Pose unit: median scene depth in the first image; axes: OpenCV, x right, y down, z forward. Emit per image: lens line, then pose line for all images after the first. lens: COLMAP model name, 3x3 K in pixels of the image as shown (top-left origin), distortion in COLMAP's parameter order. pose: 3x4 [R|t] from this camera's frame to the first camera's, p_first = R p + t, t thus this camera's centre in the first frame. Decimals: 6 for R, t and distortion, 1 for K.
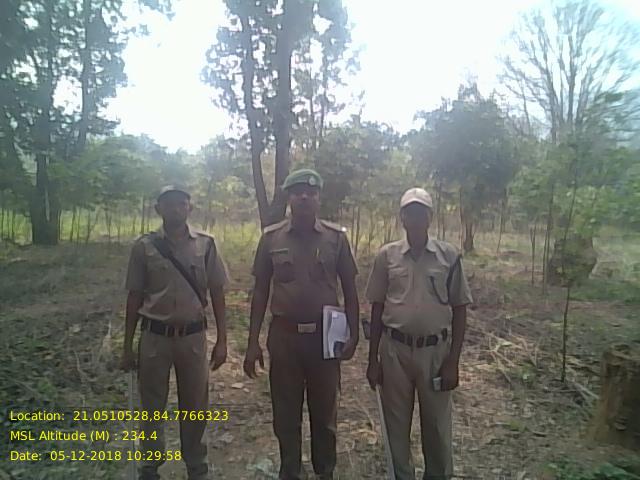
lens RADIAL K [[527.7, 0, 328.6], [0, 527.7, 238.2], [0, 0, 1]] dist [0.089580, -0.147908]
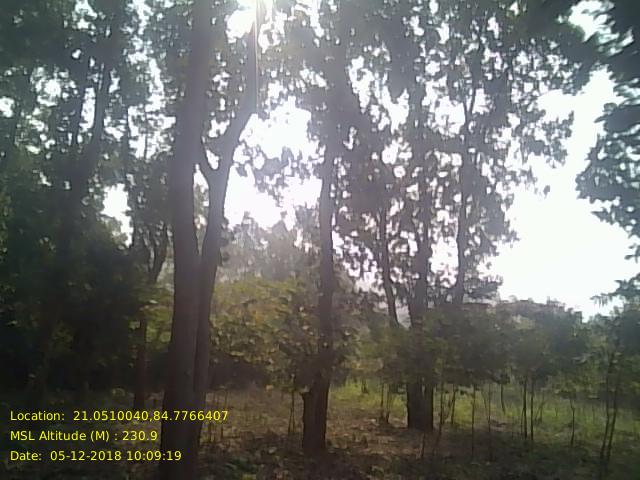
lens RADIAL K [[527.7, 0, 328.6], [0, 527.7, 238.2], [0, 0, 1]] dist [0.089580, -0.147908]
pose [[0.739805, -0.139583, -0.658183, -0.041665], [-0.075368, 0.954894, -0.287222, -0.030428], [0.668587, 0.262094, 0.695916, 0.306464]]
